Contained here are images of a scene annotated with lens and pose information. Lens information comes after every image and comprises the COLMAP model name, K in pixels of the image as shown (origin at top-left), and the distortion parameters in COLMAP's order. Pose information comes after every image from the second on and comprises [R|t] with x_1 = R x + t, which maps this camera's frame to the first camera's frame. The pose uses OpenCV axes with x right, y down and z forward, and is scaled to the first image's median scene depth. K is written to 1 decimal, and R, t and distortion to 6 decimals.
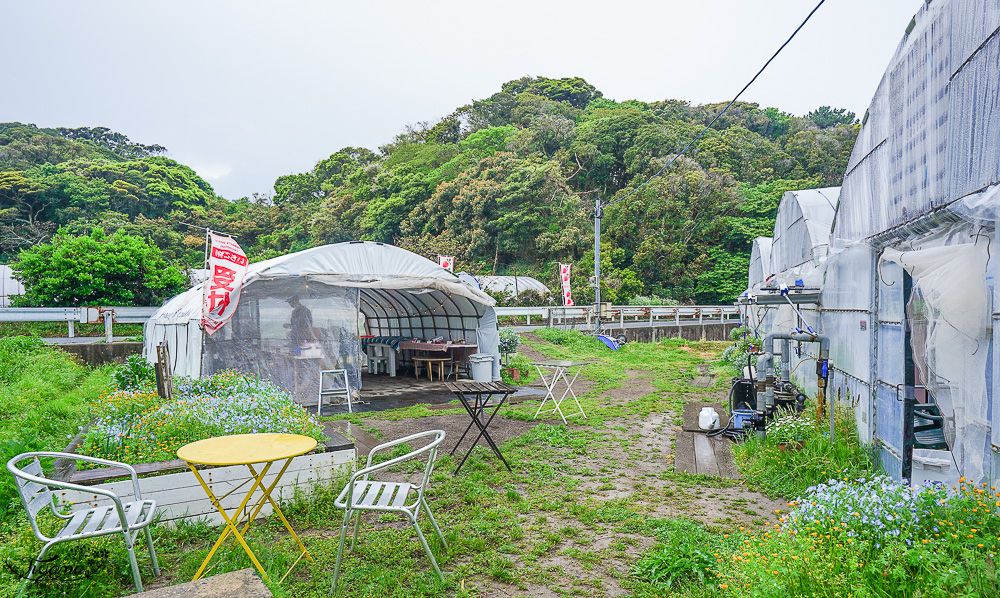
lens RADIAL K [[639.1, 0, 499.7], [0, 639.1, 322.8], [0, 0, 1]] dist [0.004946, 0.001698]
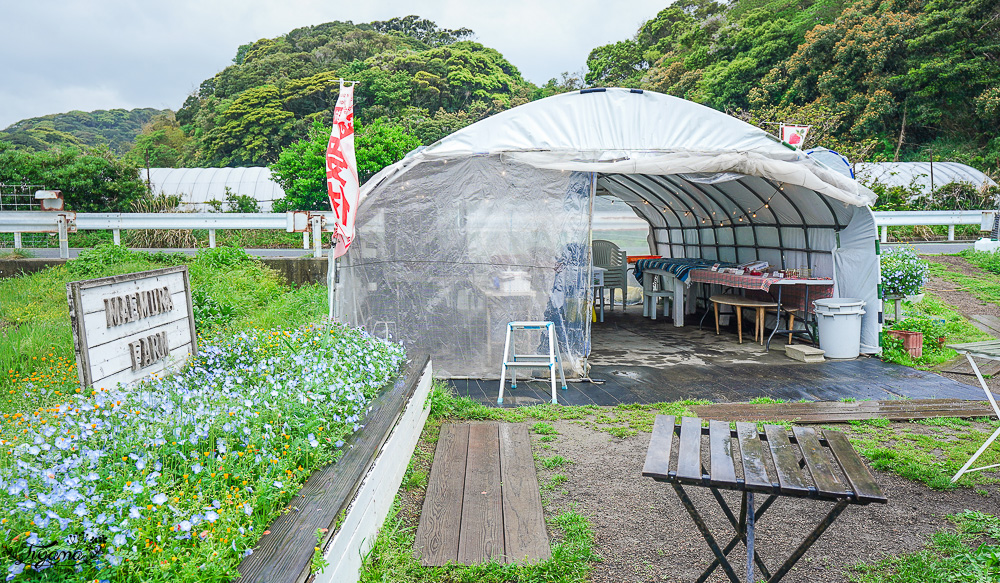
lens RADIAL K [[712.9, 0, 500.0], [0, 712.9, 291.5], [0, 0, 1]] dist [-0.006002, 0.020121]
pose [[0.868600, 0.050812, -0.492902, 0.007847], [-0.010002, 0.996324, 0.085083, -0.001868], [0.495413, -0.068973, 0.865915, 0.169949]]
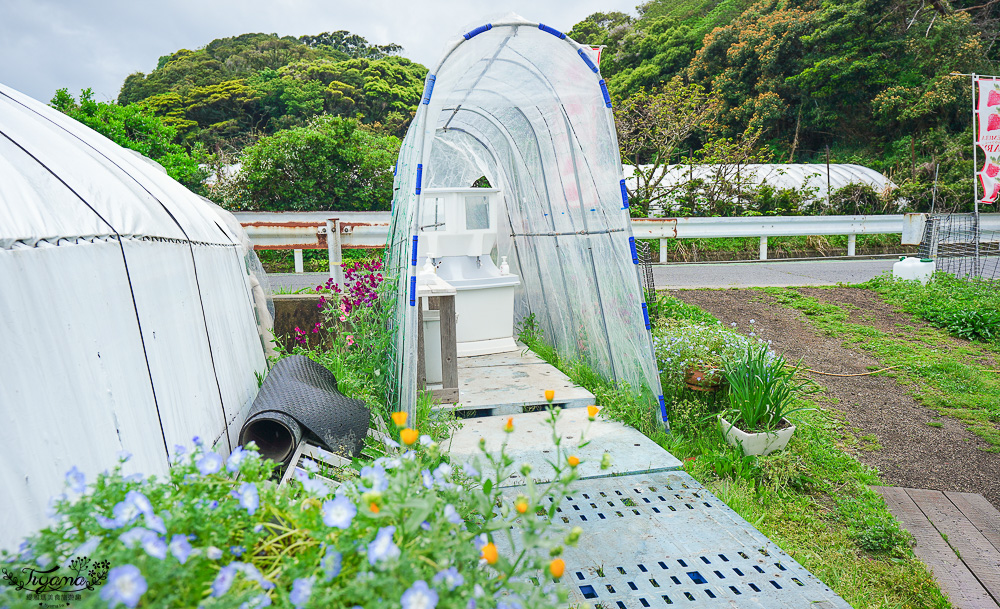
lens RADIAL K [[511.9, 0, 582.1], [0, 511.9, 301.7], [0, 0, 1]] dist [-0.003572, -0.000002]
pose [[0.910107, 0.051286, -0.411188, 0.017709], [-0.003265, 0.993168, 0.116649, -0.004975], [0.414361, -0.104820, 0.904056, 0.470503]]
